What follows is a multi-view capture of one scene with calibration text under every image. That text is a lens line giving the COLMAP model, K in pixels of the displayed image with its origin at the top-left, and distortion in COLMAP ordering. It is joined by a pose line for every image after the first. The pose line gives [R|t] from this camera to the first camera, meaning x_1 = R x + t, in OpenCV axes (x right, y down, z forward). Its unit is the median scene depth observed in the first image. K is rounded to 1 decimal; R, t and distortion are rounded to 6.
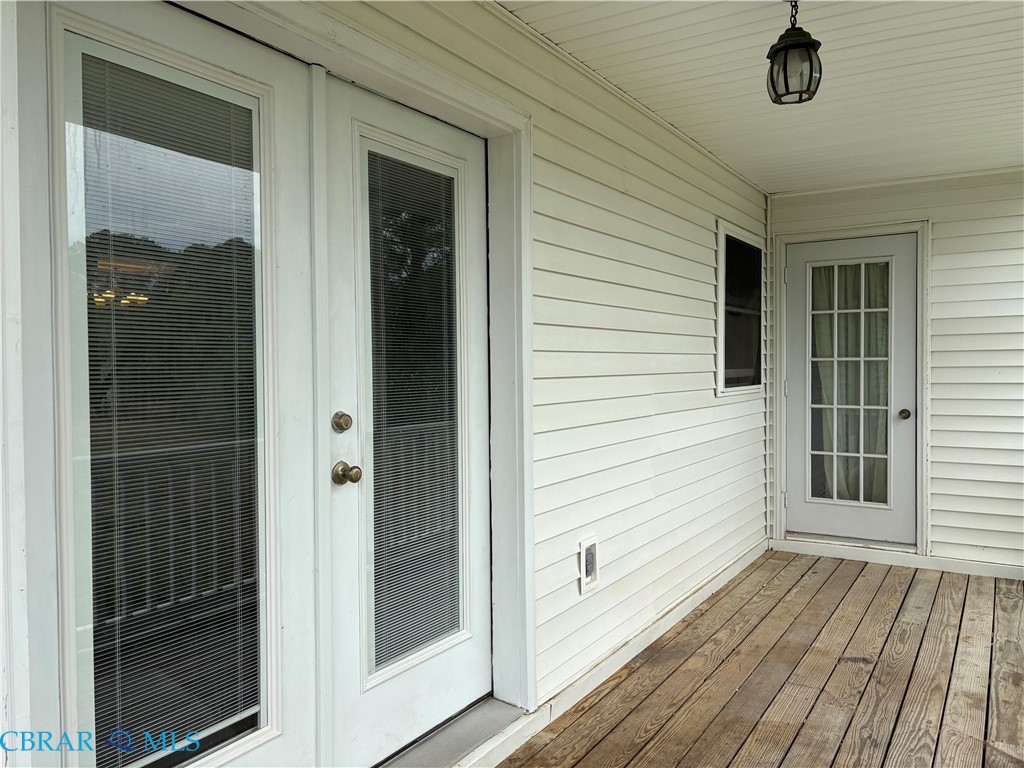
lens RADIAL K [[774.0, 0, 512.0], [0, 774.0, 383.6], [0, 0, 1]] dist [0.034796, -0.031100]
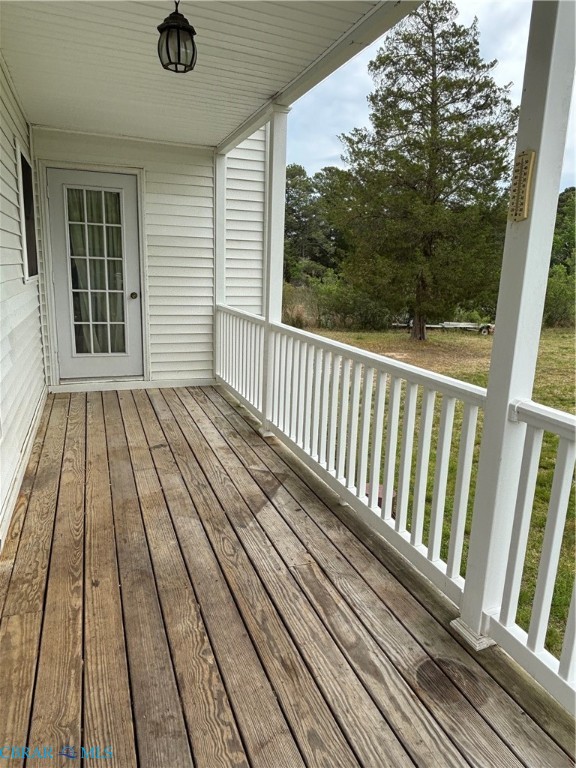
lens RADIAL K [[515.2, 0, 290.4], [0, 515.2, 385.0], [0, 0, 1]] dist [0.003128, -0.013129]
pose [[0.586466, -0.152375, 0.795512, -0.186771], [-0.019064, 0.979277, 0.201628, 0.000129], [-0.809750, -0.133414, 0.571407, 0.126756]]
